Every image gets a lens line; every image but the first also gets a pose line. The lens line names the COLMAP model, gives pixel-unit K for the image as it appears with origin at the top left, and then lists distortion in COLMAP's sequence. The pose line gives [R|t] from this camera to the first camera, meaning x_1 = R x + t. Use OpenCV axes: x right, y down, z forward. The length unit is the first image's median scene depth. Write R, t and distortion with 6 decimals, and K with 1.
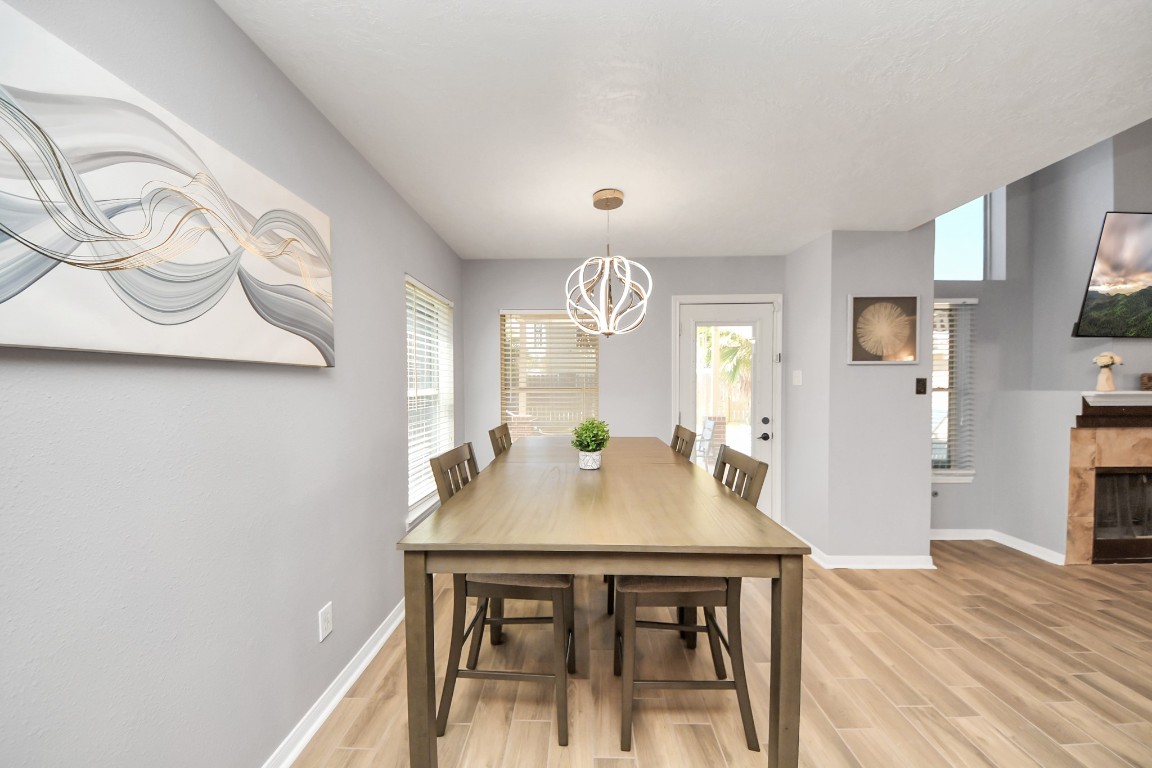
lens RADIAL K [[420.9, 0, 570.1], [0, 420.9, 382.8], [0, 0, 1]] dist [-0.000253, -0.000140]
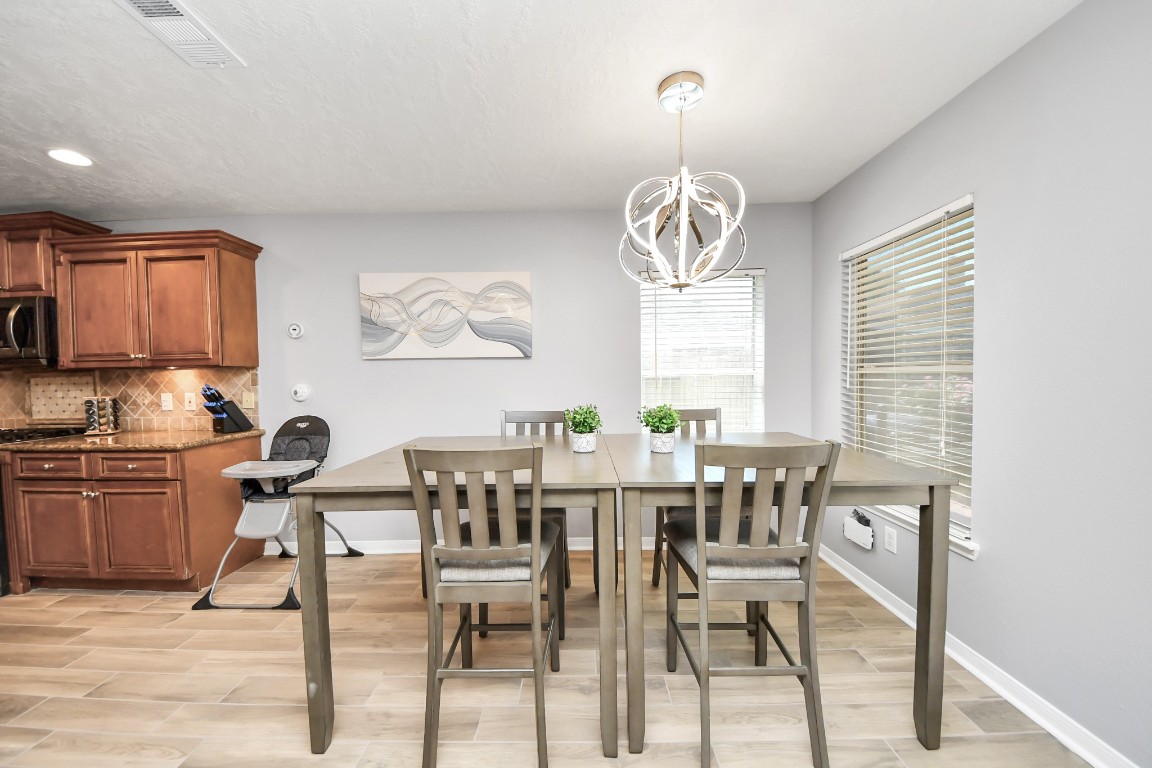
lens RADIAL K [[420.9, 0, 570.1], [0, 420.9, 382.8], [0, 0, 1]] dist [-0.000253, -0.000140]
pose [[0.007764, -0.001738, -0.999968, 0.690793], [0.009625, 0.999952, -0.001663, 0.042127], [0.999924, -0.009611, 0.007780, 0.678730]]
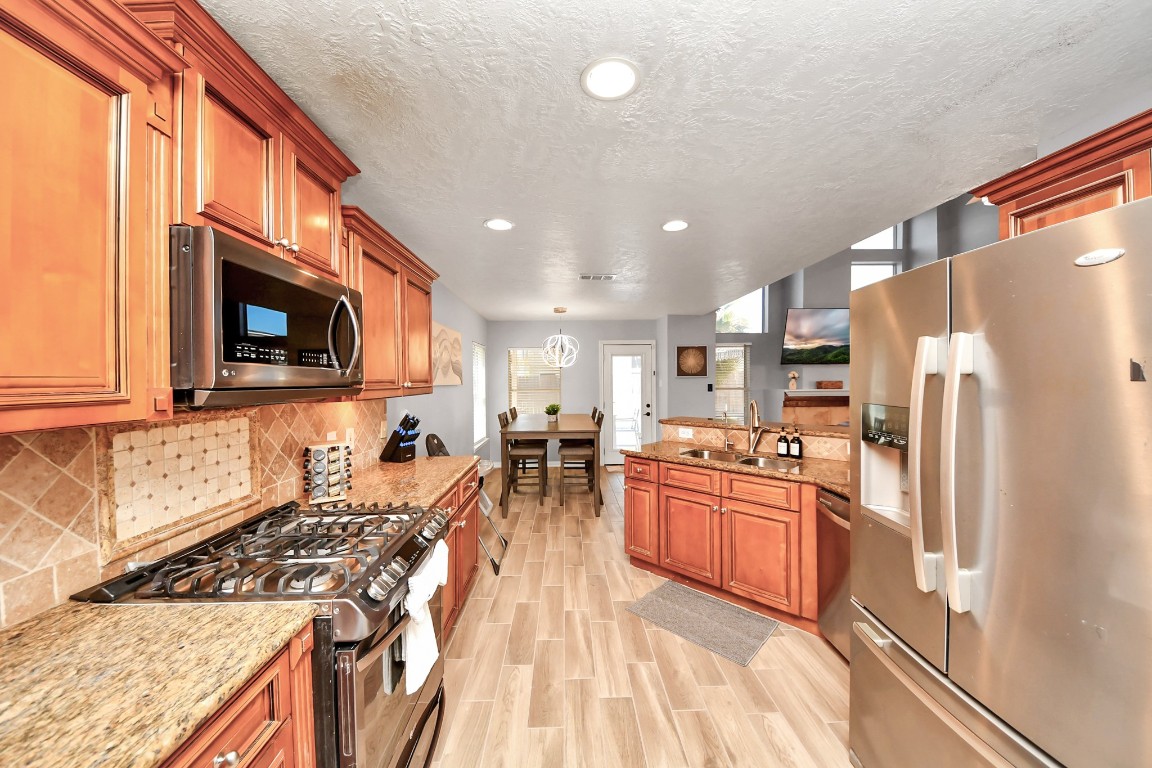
lens RADIAL K [[420.9, 0, 570.1], [0, 420.9, 382.8], [0, 0, 1]] dist [-0.000253, -0.000140]
pose [[0.998965, -0.005214, 0.045187, 0.029990], [0.004916, 0.999965, 0.006696, -0.034570], [-0.045220, -0.006466, 0.998956, -1.095021]]
